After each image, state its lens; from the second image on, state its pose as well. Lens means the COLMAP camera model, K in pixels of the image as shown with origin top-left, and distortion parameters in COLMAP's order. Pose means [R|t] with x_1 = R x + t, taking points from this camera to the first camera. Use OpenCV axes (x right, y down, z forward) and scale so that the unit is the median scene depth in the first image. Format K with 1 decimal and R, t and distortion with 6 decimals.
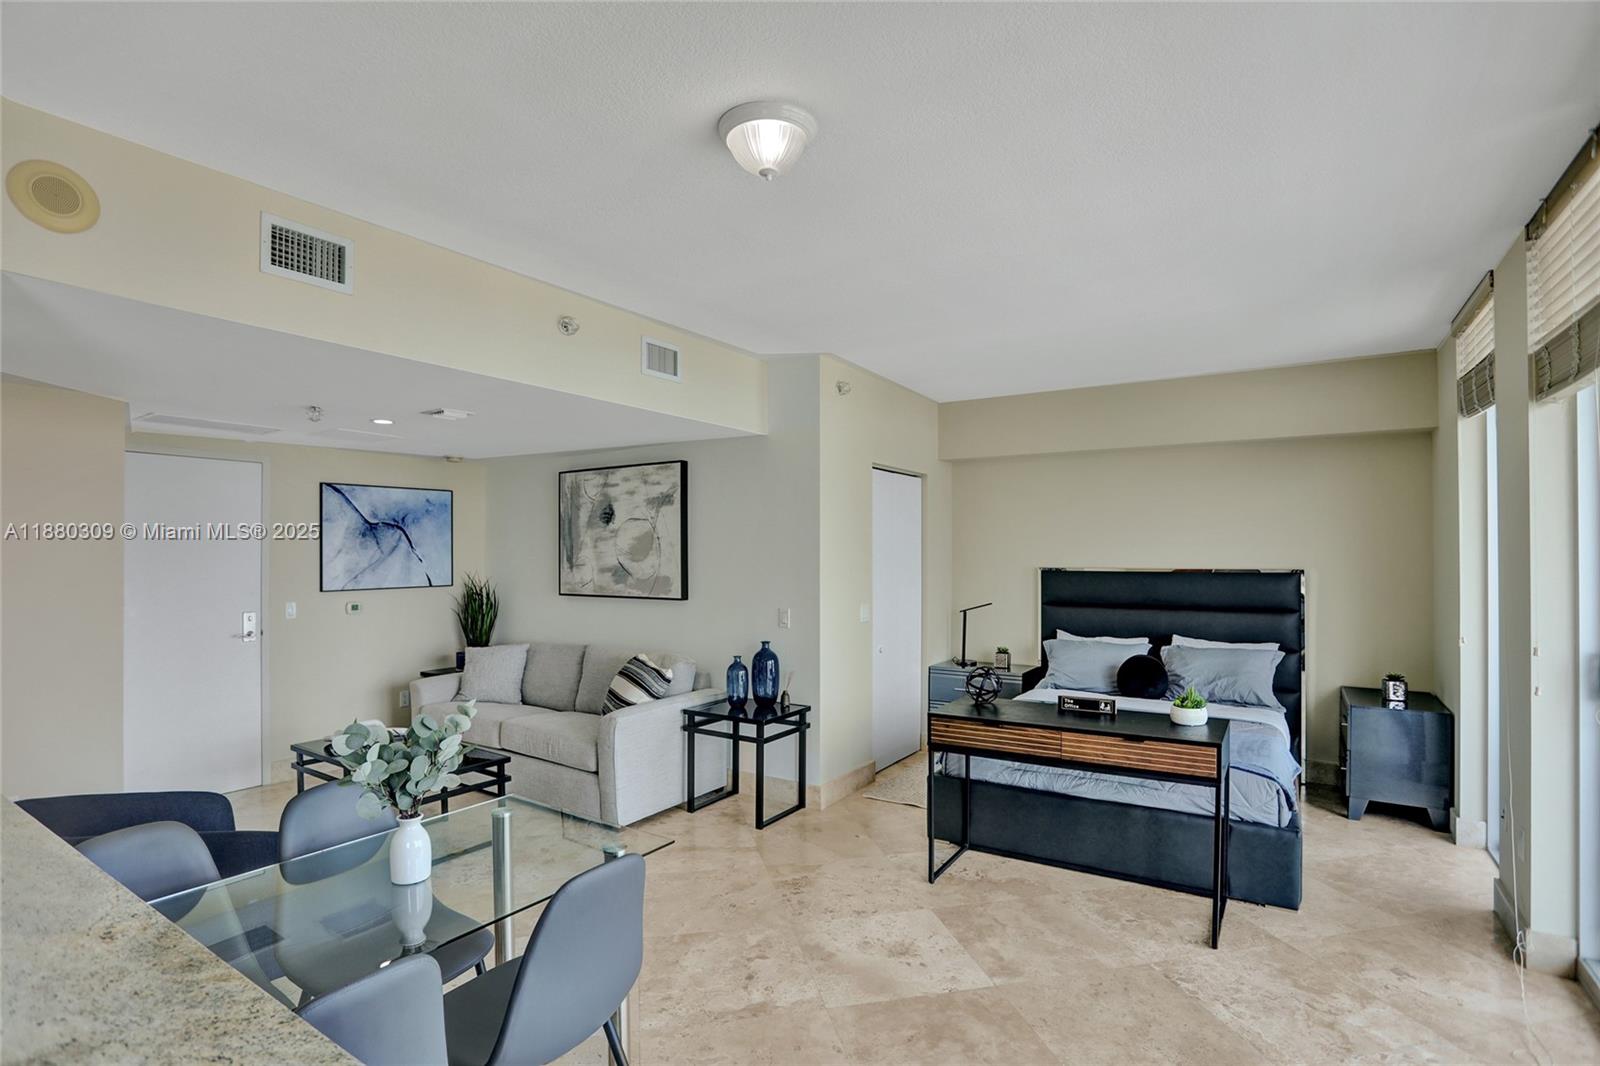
lens RADIAL K [[773.6, 0, 793.7], [0, 773.6, 545.8], [0, 0, 1]] dist [-0.083273, 0.039527]
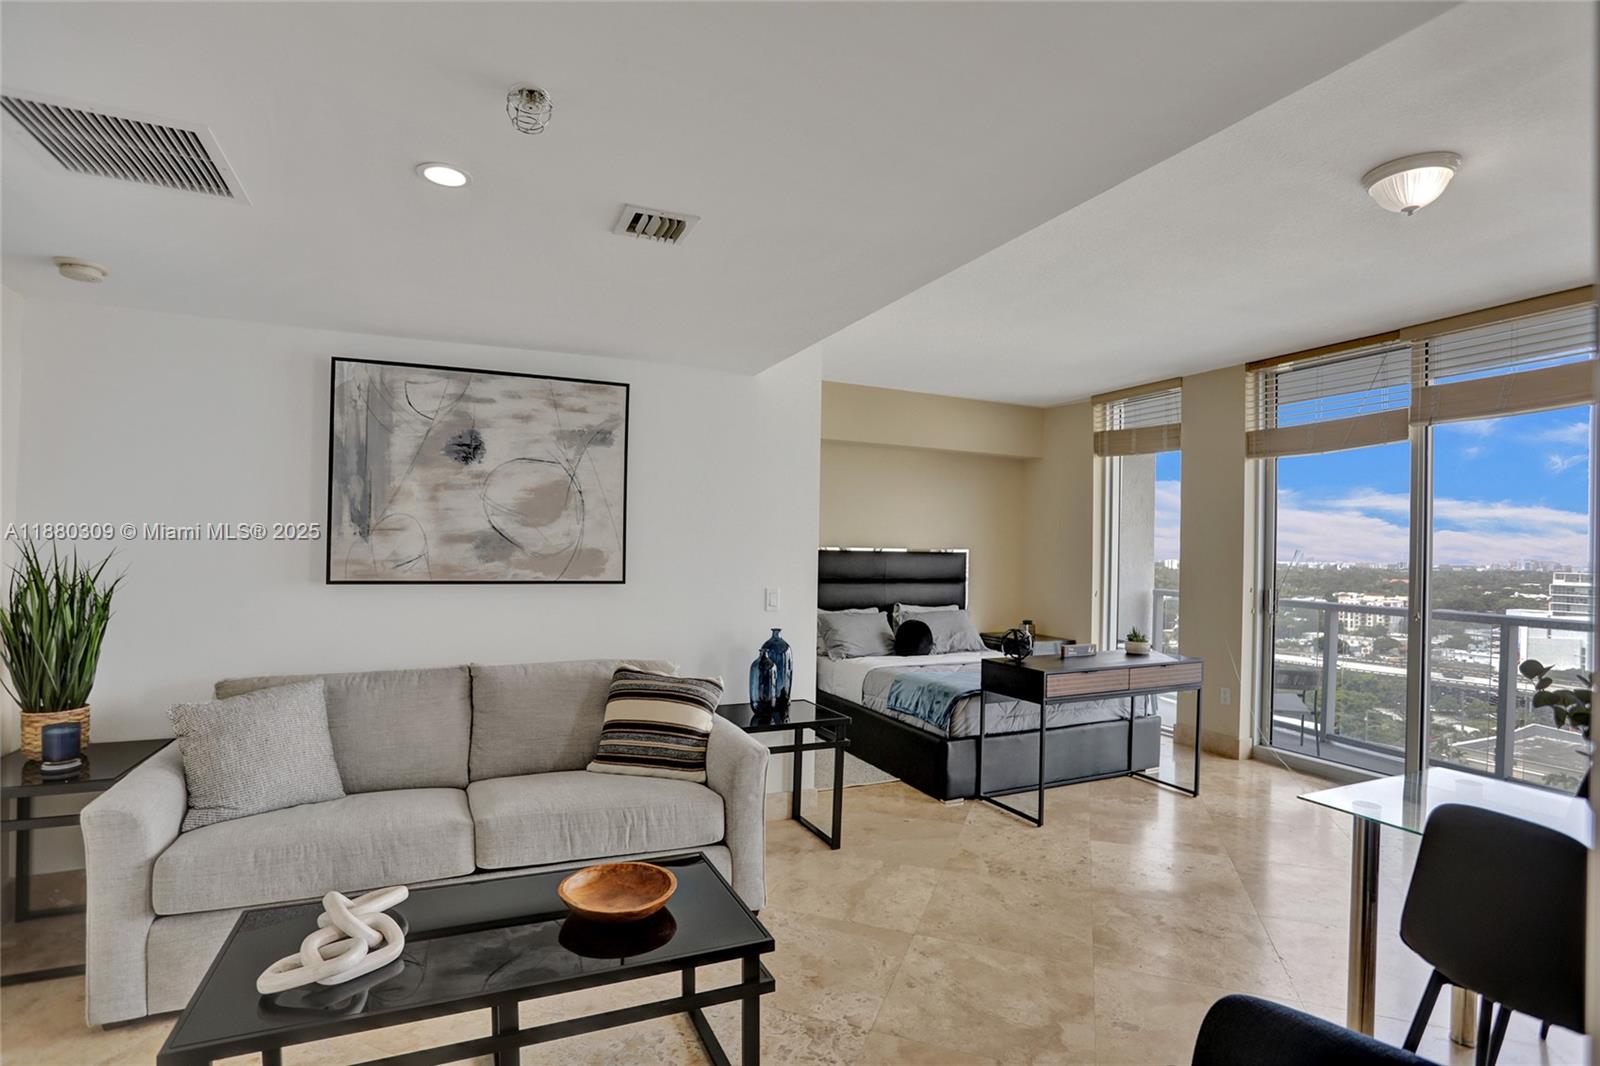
lens RADIAL K [[776.6, 0, 787.8], [0, 776.6, 542.2], [0, 0, 1]] dist [-0.077276, 0.032722]
pose [[0.537269, 0.019648, 0.843182, -0.690341], [-0.027226, 0.999612, -0.005945, 0.034839], [-0.842971, -0.019763, 0.537595, 0.522339]]
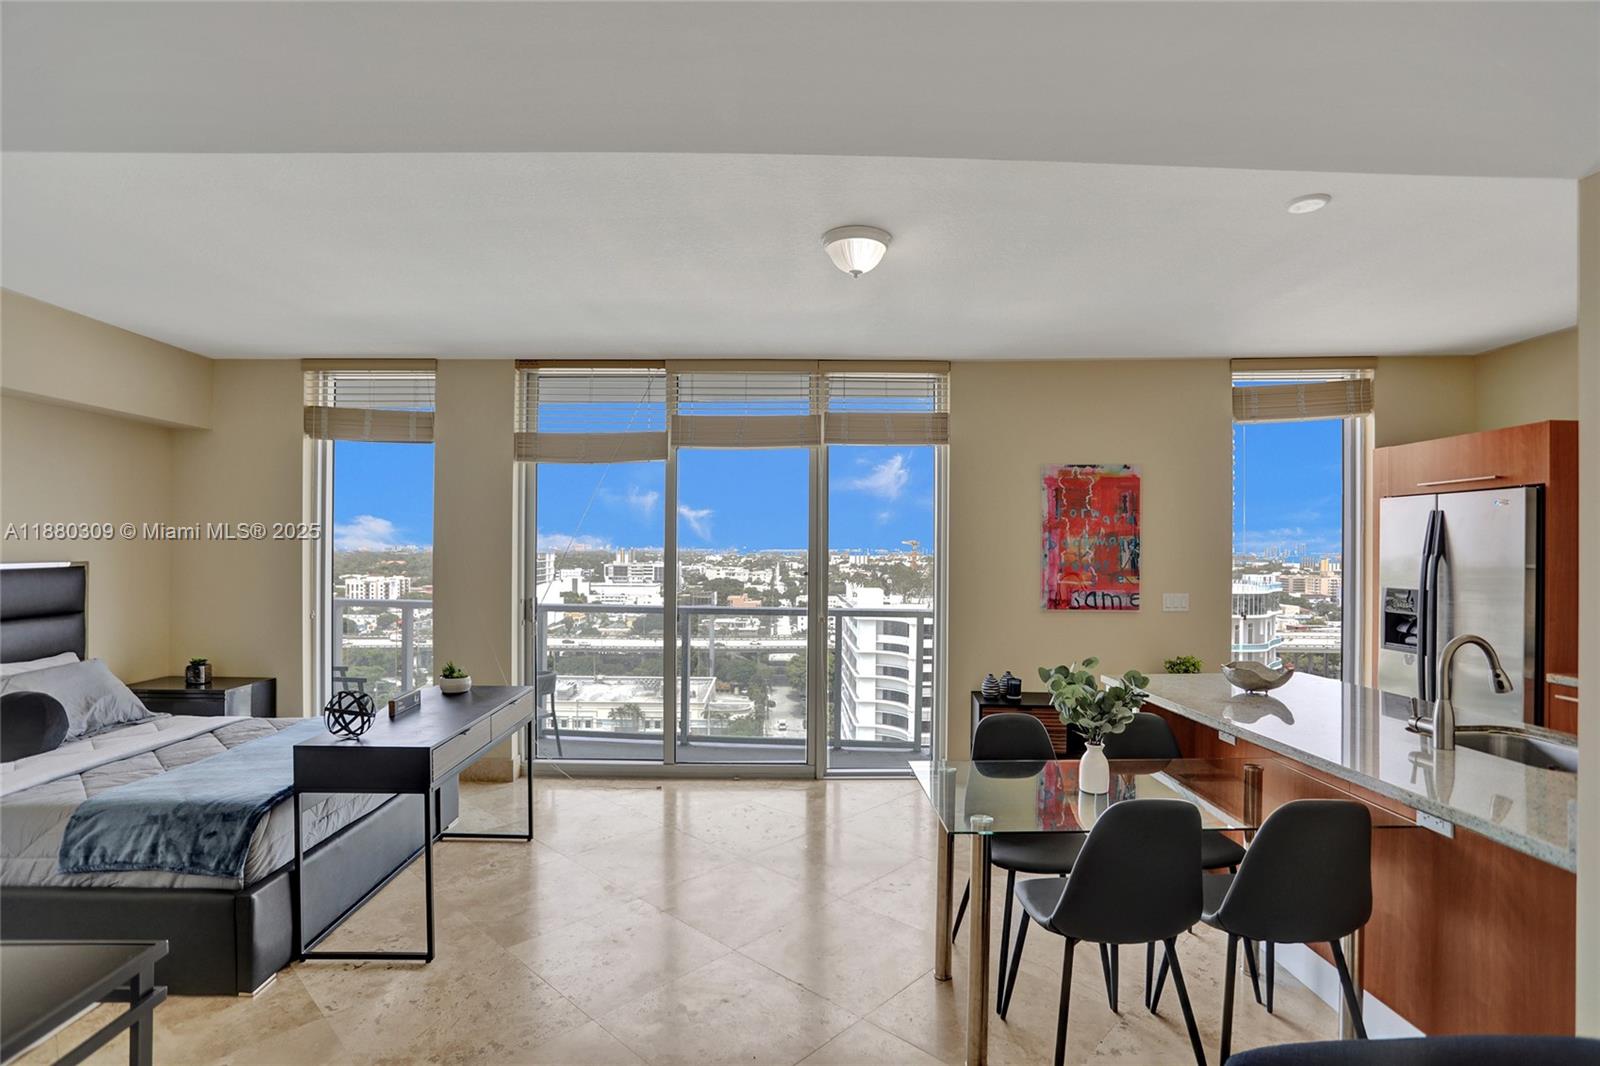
lens RADIAL K [[772.4, 0, 791.3], [0, 772.4, 543.7], [0, 0, 1]] dist [-0.070482, 0.029062]
pose [[-0.565027, 0.001615, 0.825071, -0.488595], [-0.013239, 0.999852, -0.011023, 0.008633], [-0.824966, -0.017151, -0.564922, 0.821834]]
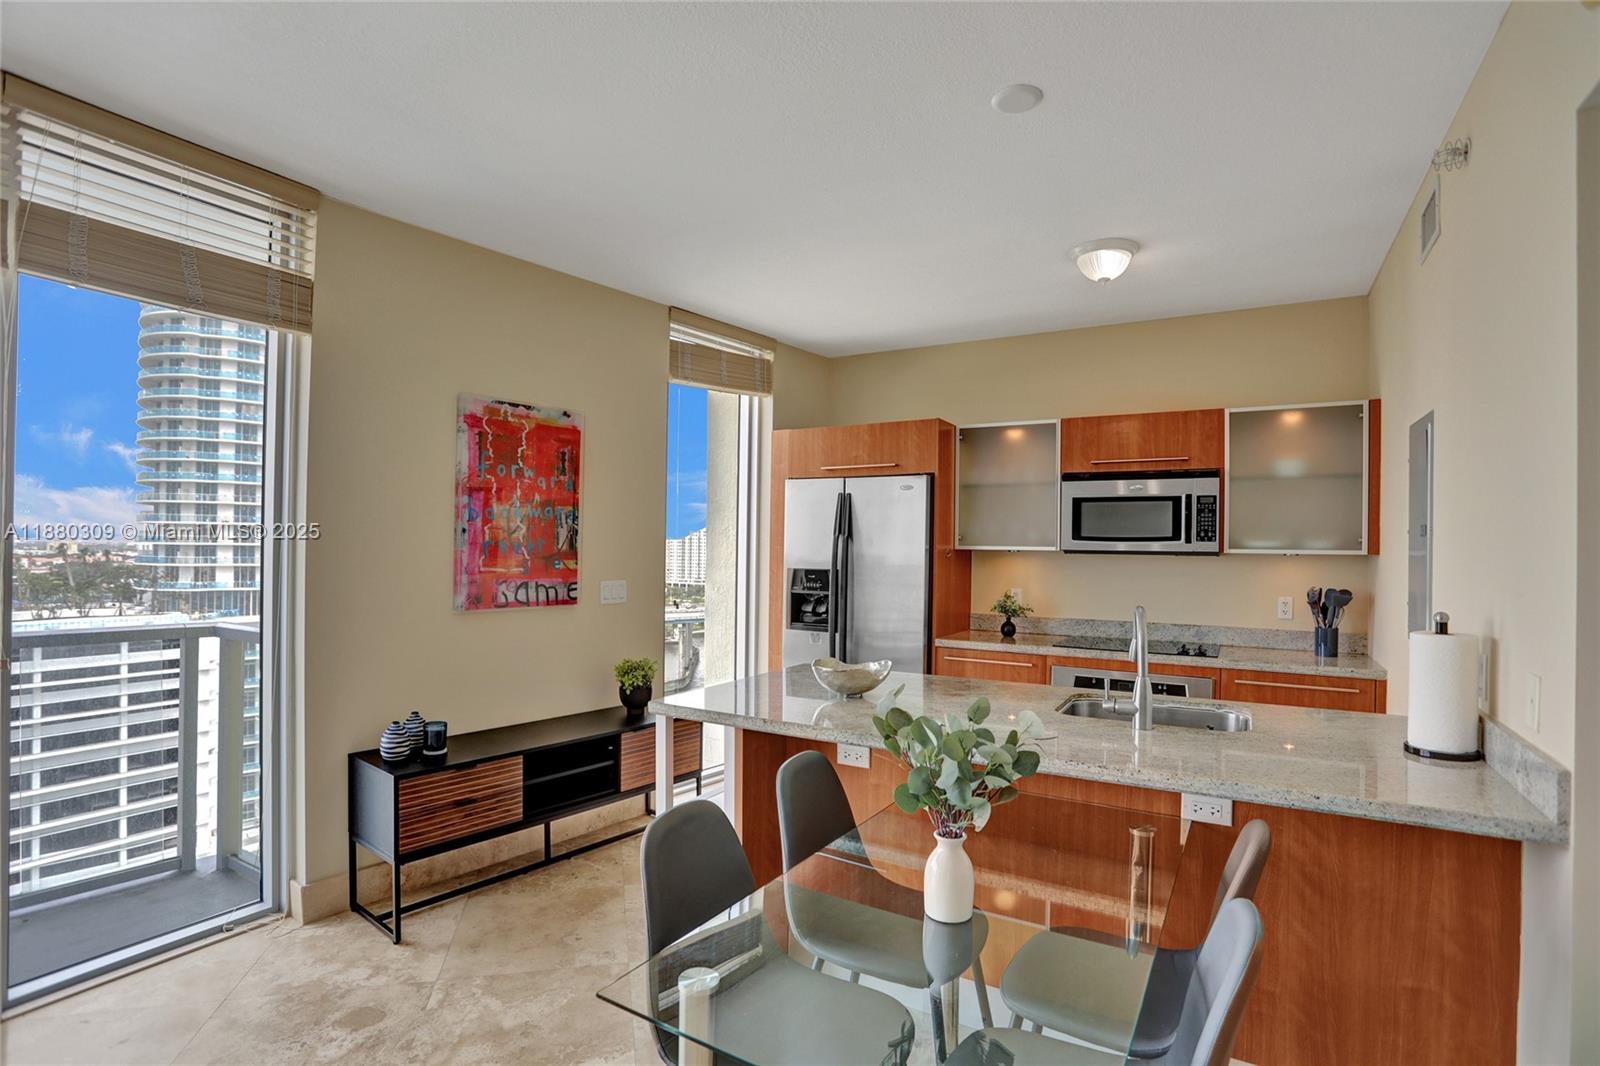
lens RADIAL K [[771.9, 0, 796.8], [0, 771.9, 546.0], [0, 0, 1]] dist [-0.071349, 0.028776]
pose [[-0.999164, -0.014050, -0.038399, -0.118515], [-0.013568, 0.999826, -0.012782, 0.027201], [0.038572, -0.012250, -0.999181, 0.660613]]
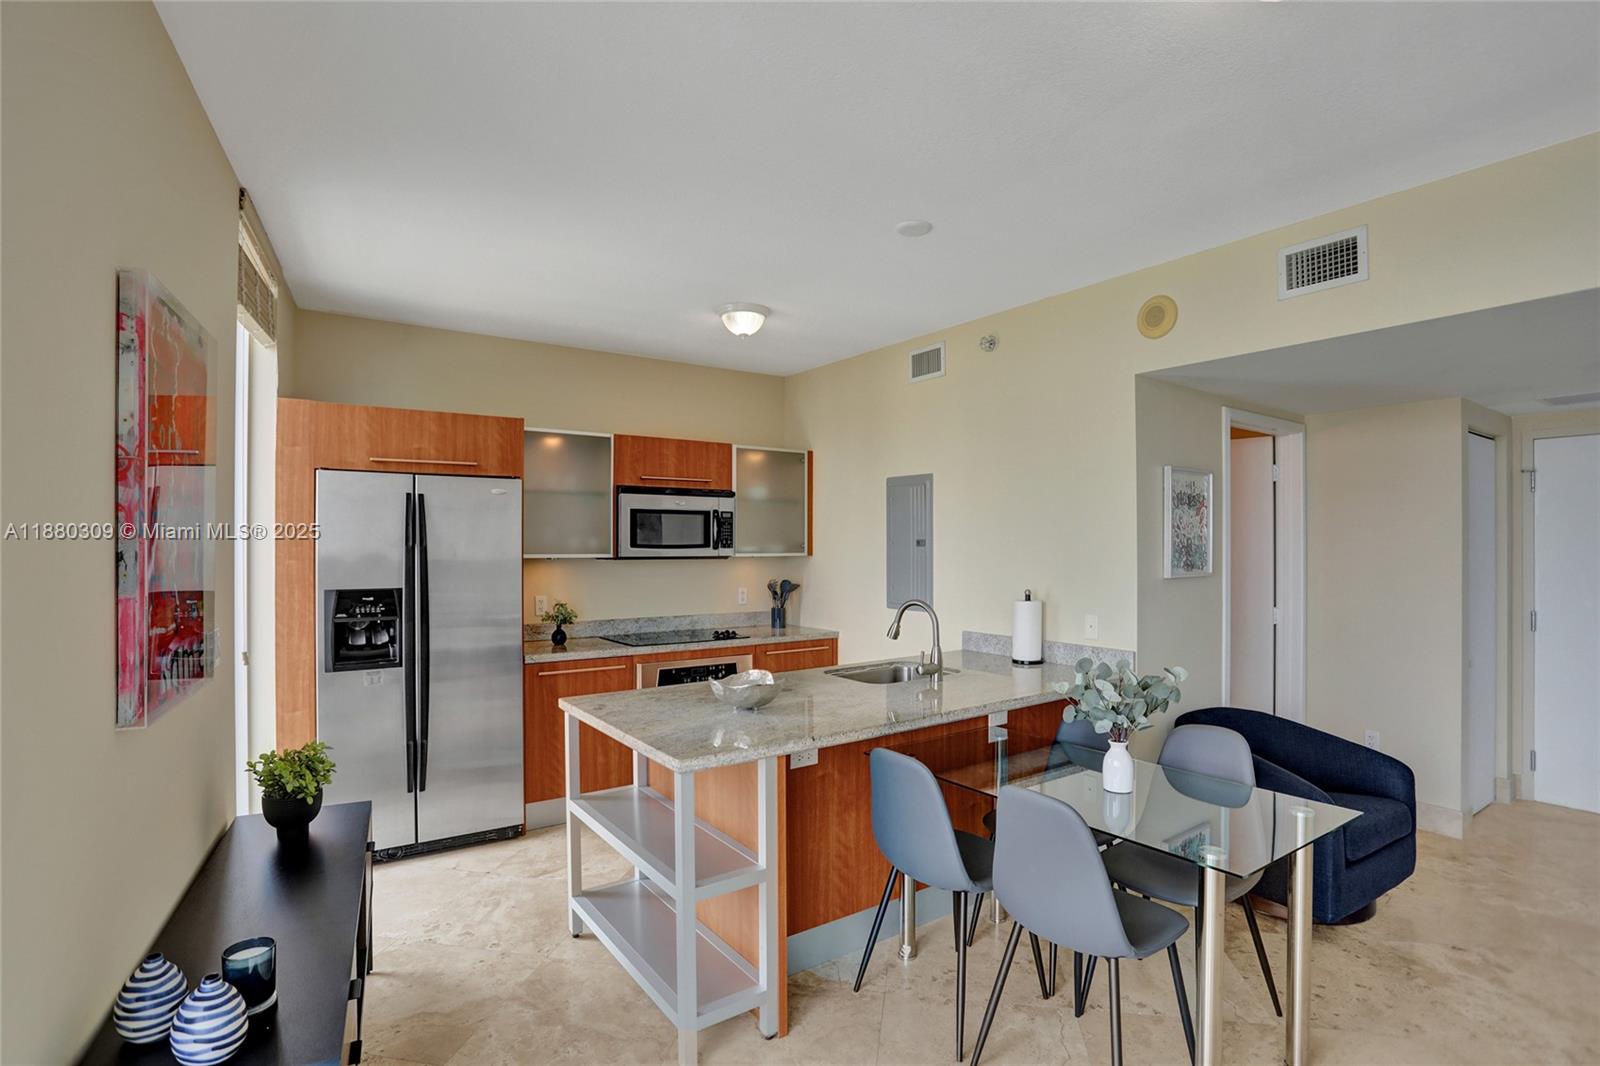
lens RADIAL K [[777.3, 0, 796.3], [0, 777.3, 547.0], [0, 0, 1]] dist [-0.084347, 0.037614]
pose [[-0.368979, 0.001806, -0.929436, 0.334670], [0.009897, 0.999949, -0.001986, 0.008741], [0.929385, -0.009932, -0.368978, 0.361582]]
